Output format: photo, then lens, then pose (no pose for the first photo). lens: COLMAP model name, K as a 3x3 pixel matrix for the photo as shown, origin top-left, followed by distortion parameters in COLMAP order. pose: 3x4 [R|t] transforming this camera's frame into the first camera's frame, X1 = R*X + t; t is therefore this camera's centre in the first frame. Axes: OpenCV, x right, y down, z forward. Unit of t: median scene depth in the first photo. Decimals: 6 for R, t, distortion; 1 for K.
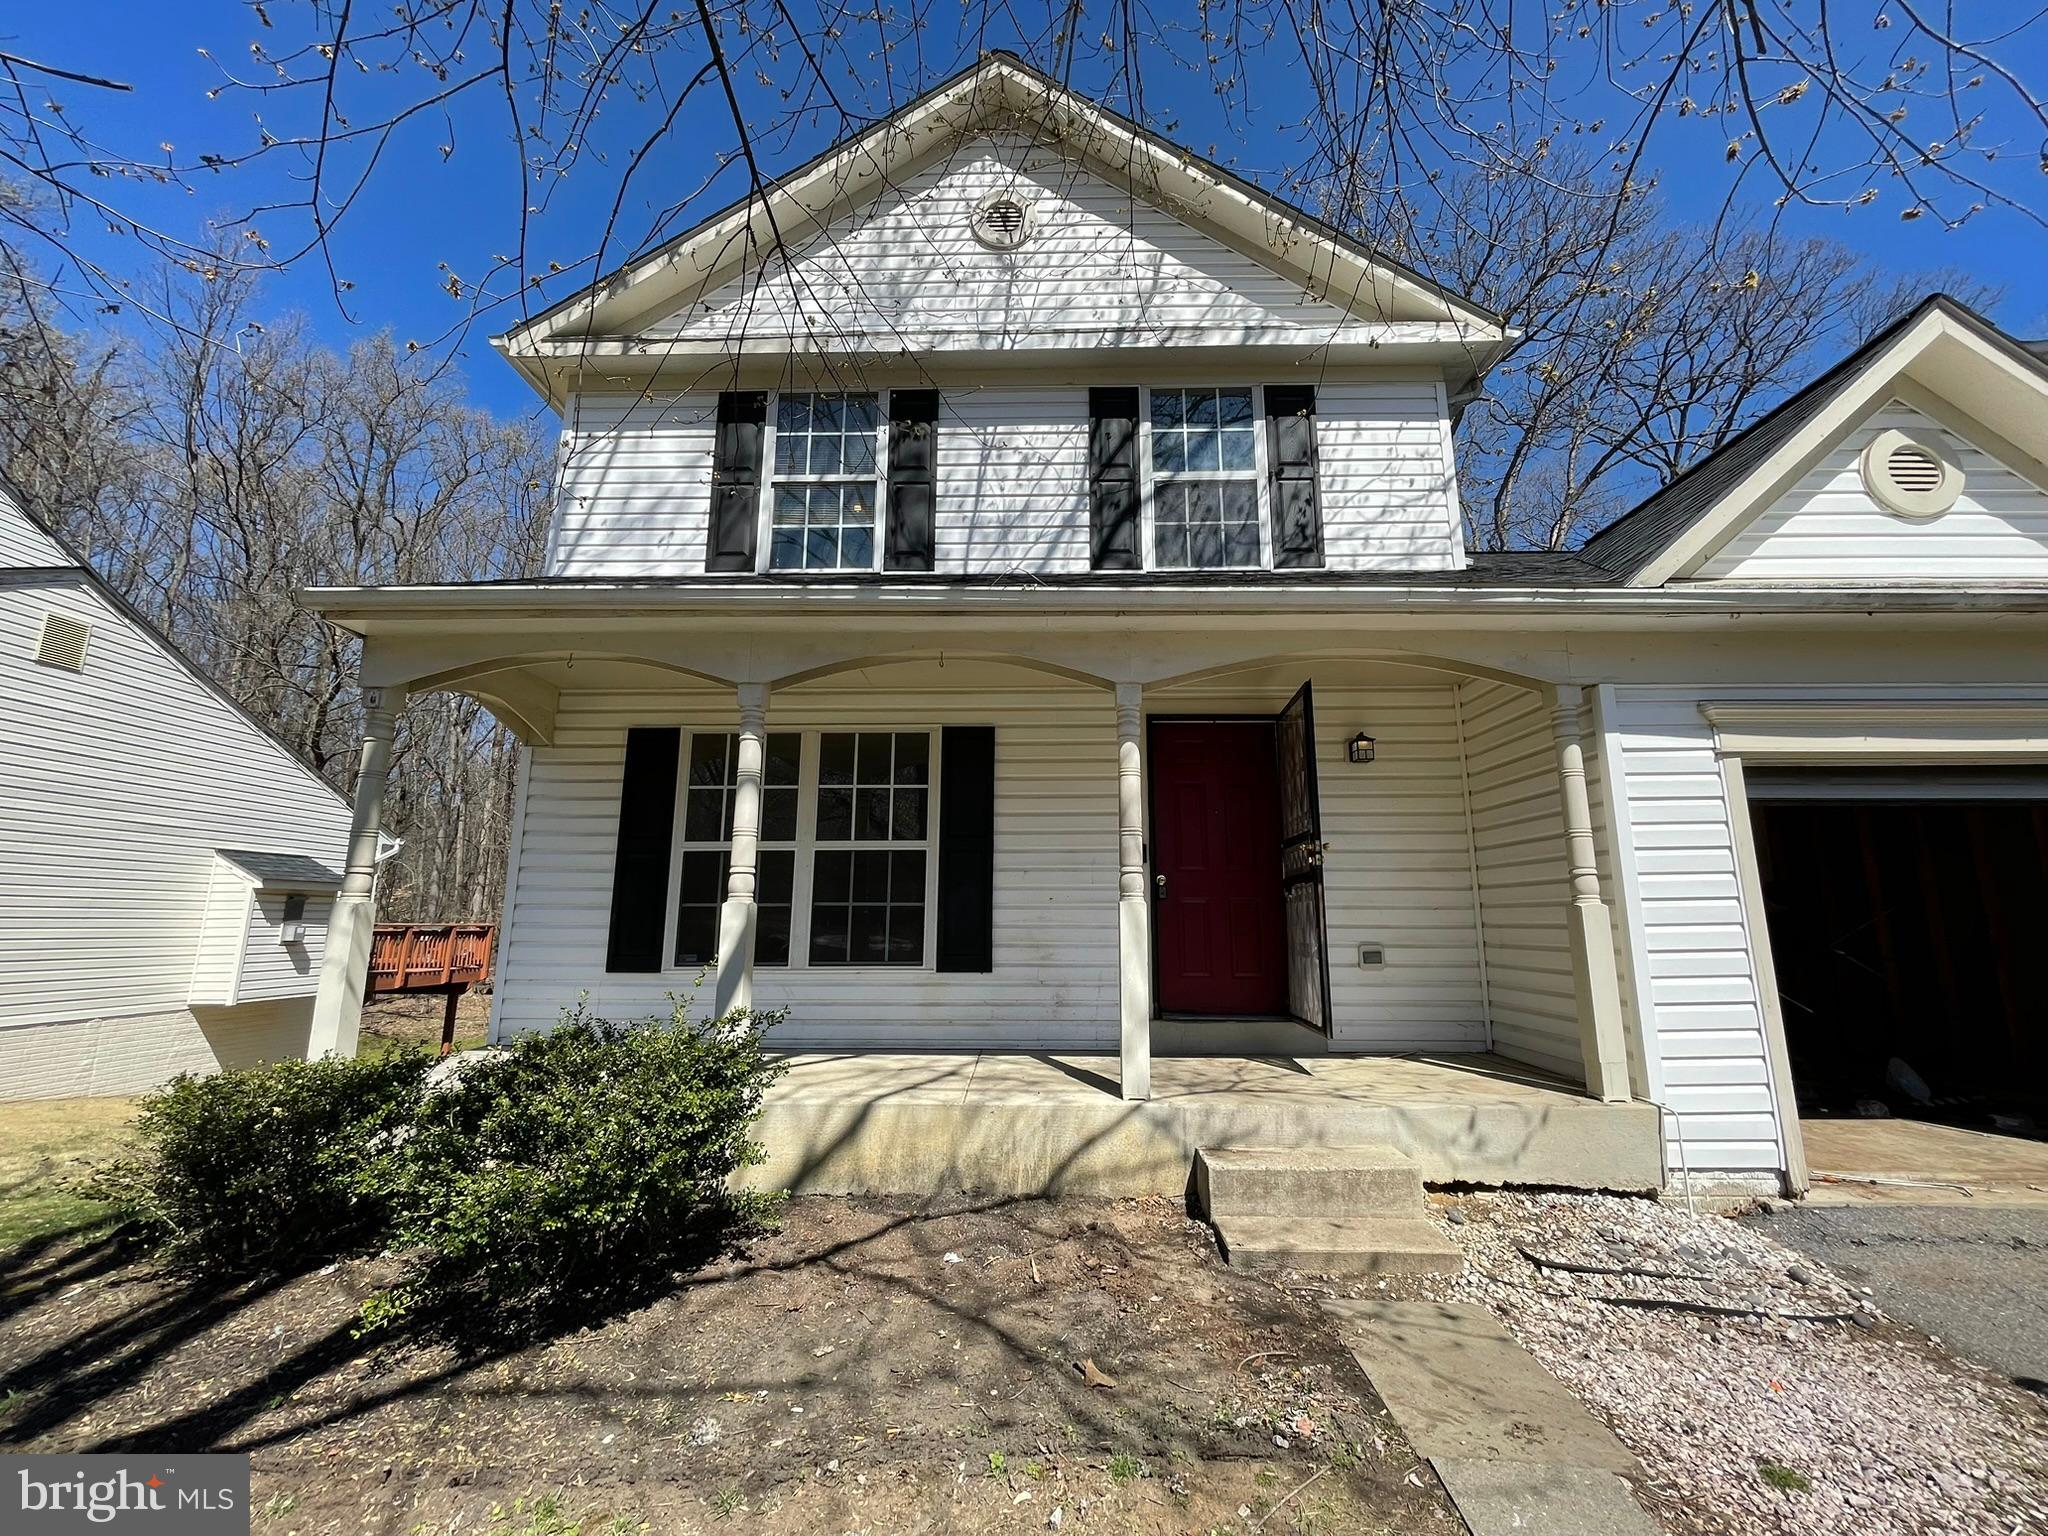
lens RADIAL K [[826.8, 0, 1031.7], [0, 826.8, 772.5], [0, 0, 1]] dist [-0.001067, 0.000139]
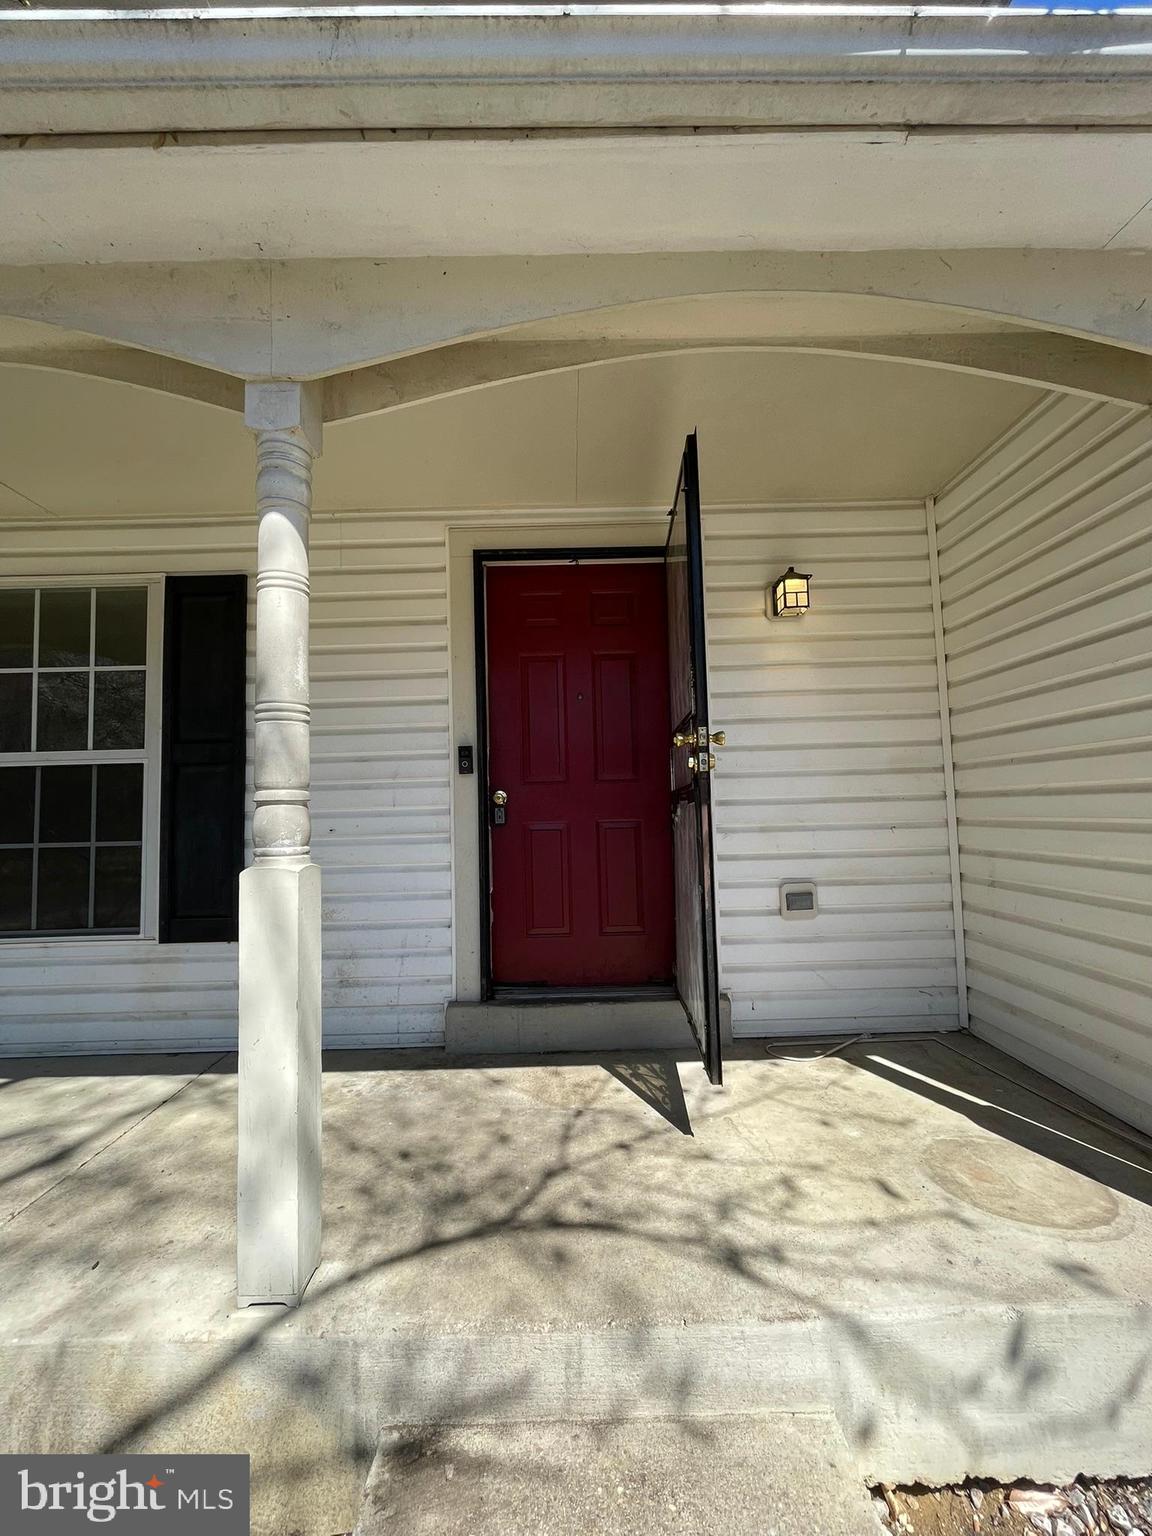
lens RADIAL K [[624.2, 0, 571.2], [0, 624.2, 774.5], [0, 0, 1]] dist [-0.000918, 0.012336]
pose [[0.999215, -0.027087, 0.028920, 0.212342], [0.023641, 0.993257, 0.113498, 0.056366], [-0.031799, -0.112725, 0.993117, 0.507322]]
